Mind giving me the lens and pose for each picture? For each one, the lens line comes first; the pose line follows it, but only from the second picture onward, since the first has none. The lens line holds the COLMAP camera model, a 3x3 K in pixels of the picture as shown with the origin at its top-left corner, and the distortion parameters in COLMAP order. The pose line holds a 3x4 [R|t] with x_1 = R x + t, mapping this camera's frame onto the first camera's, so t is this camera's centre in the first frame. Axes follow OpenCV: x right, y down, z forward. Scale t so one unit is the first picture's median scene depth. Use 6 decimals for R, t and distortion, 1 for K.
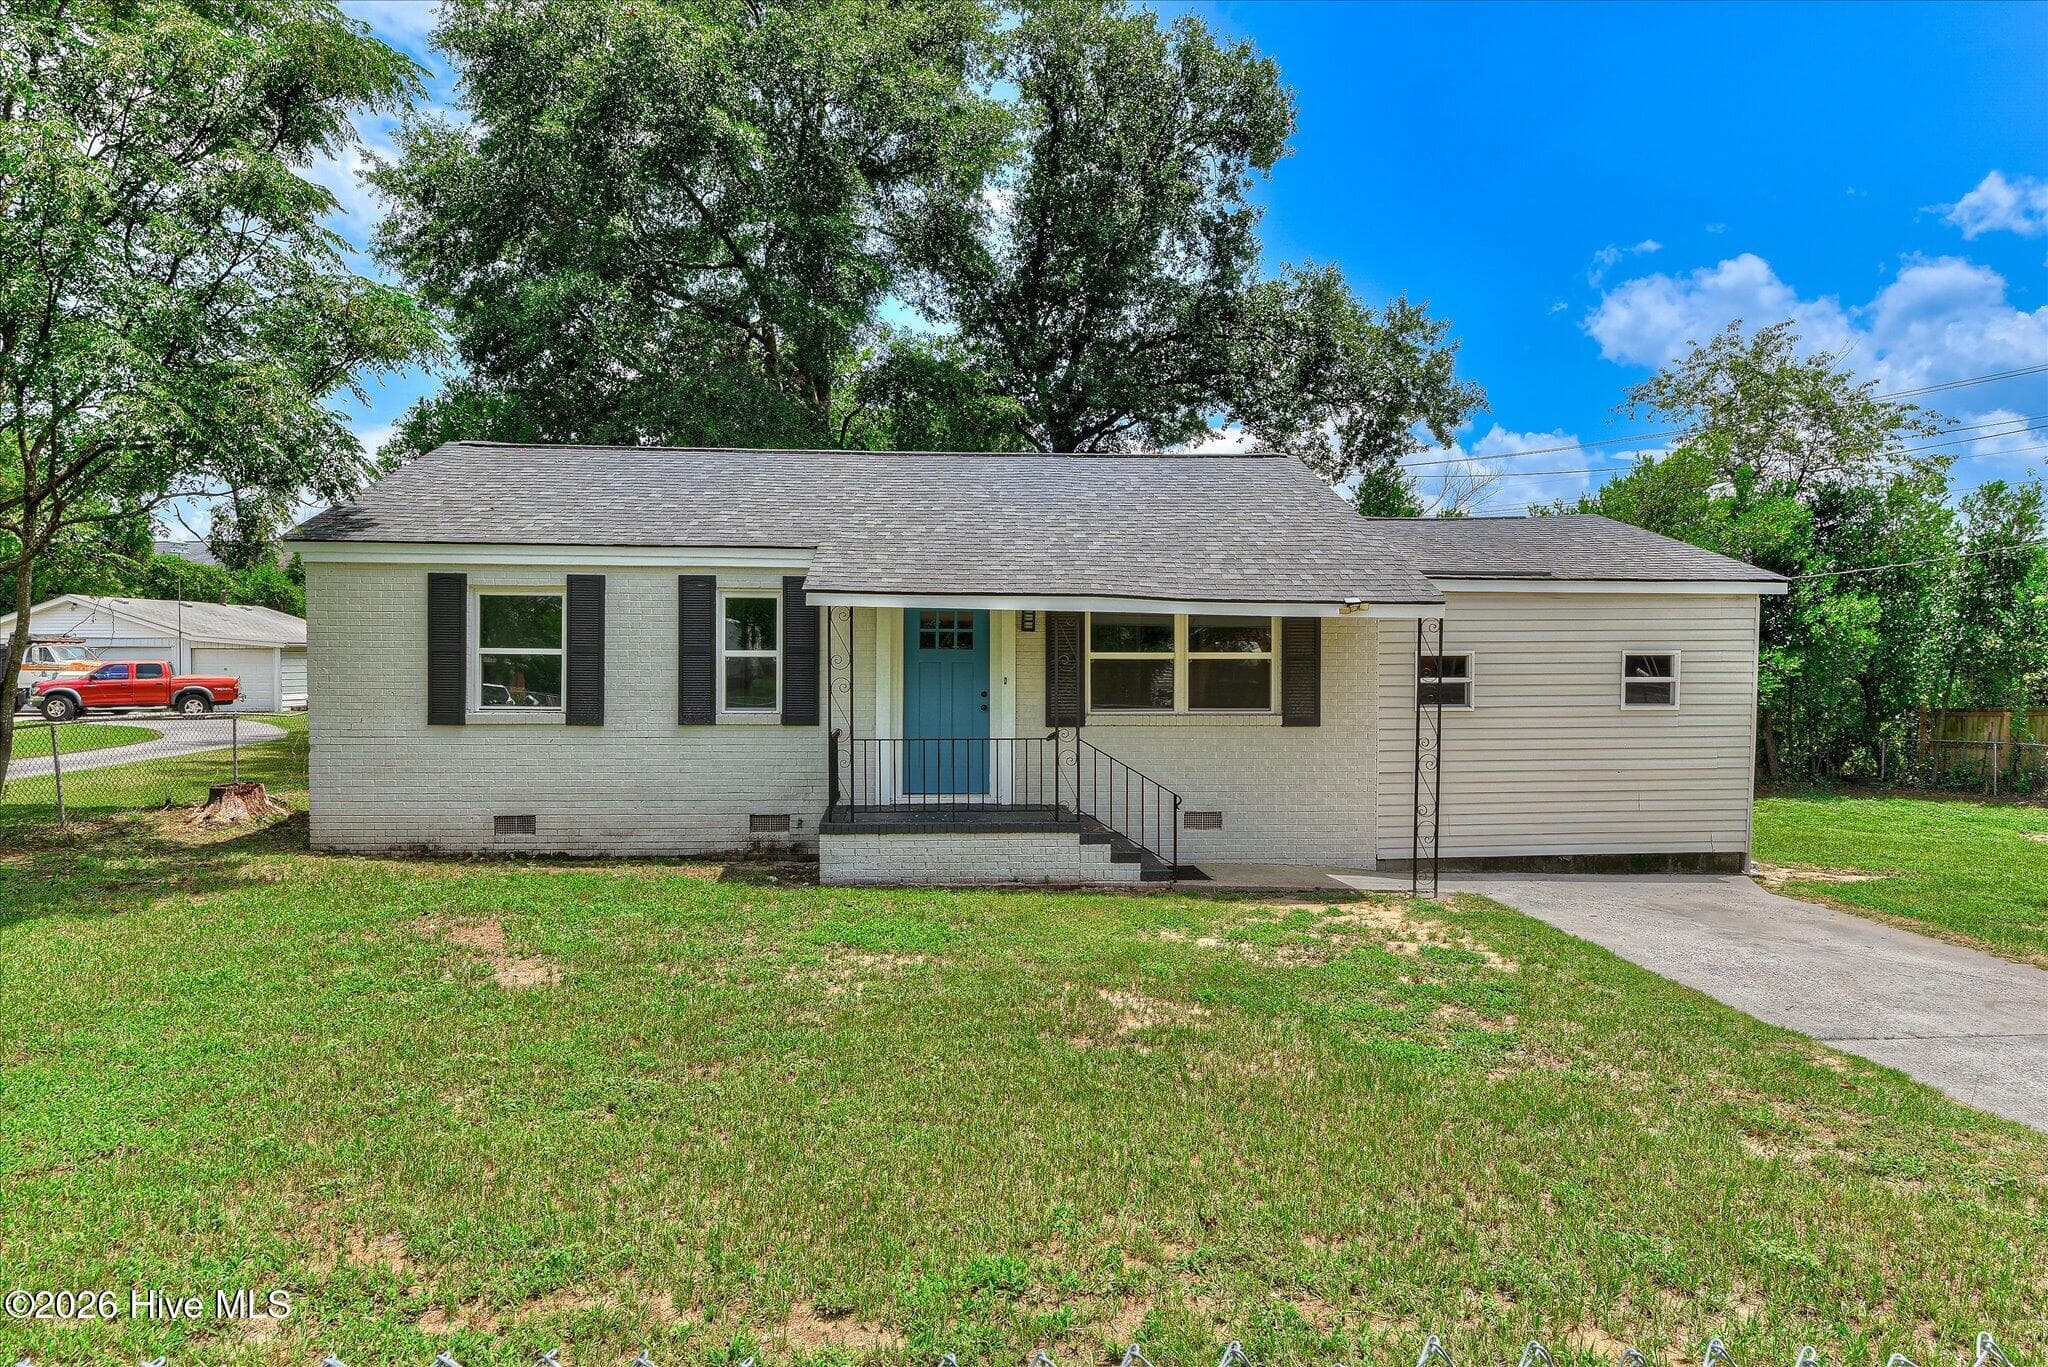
lens RADIAL K [[1237.8, 0, 1021.2], [0, 1237.8, 690.8], [0, 0, 1]] dist [-0.000440, -0.008283]
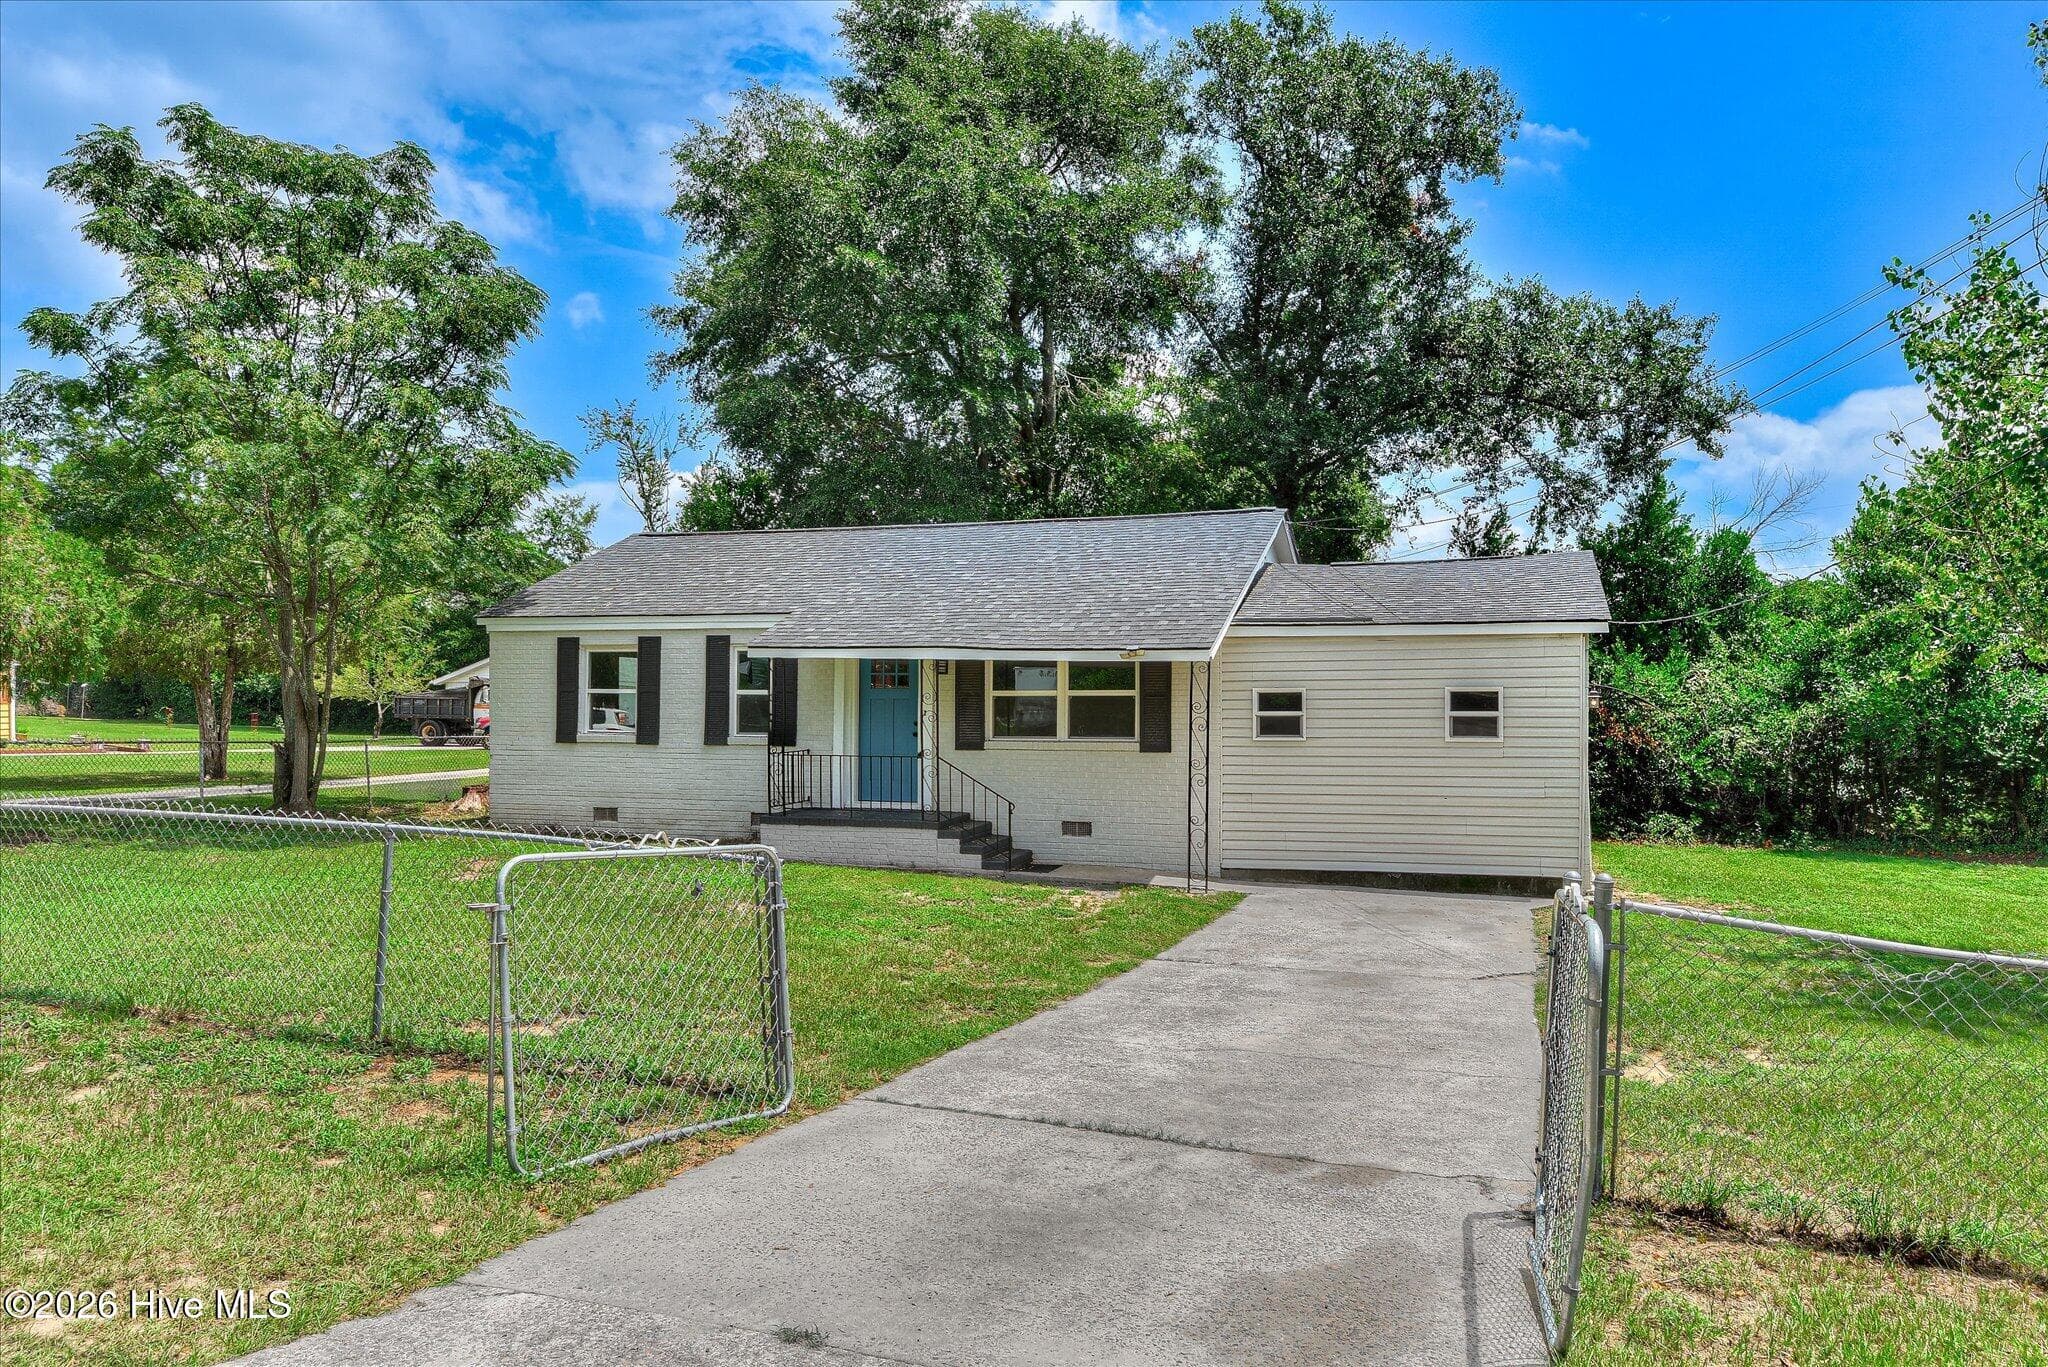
lens RADIAL K [[1477.7, 0, 1009.6], [0, 1477.7, 677.3], [0, 0, 1]] dist [0.002760, 0.008440]
pose [[0.919966, -0.006757, -0.391940, 0.647498], [-0.009238, 0.999200, -0.038908, 0.013236], [0.391889, 0.039414, 0.919168, -0.359753]]
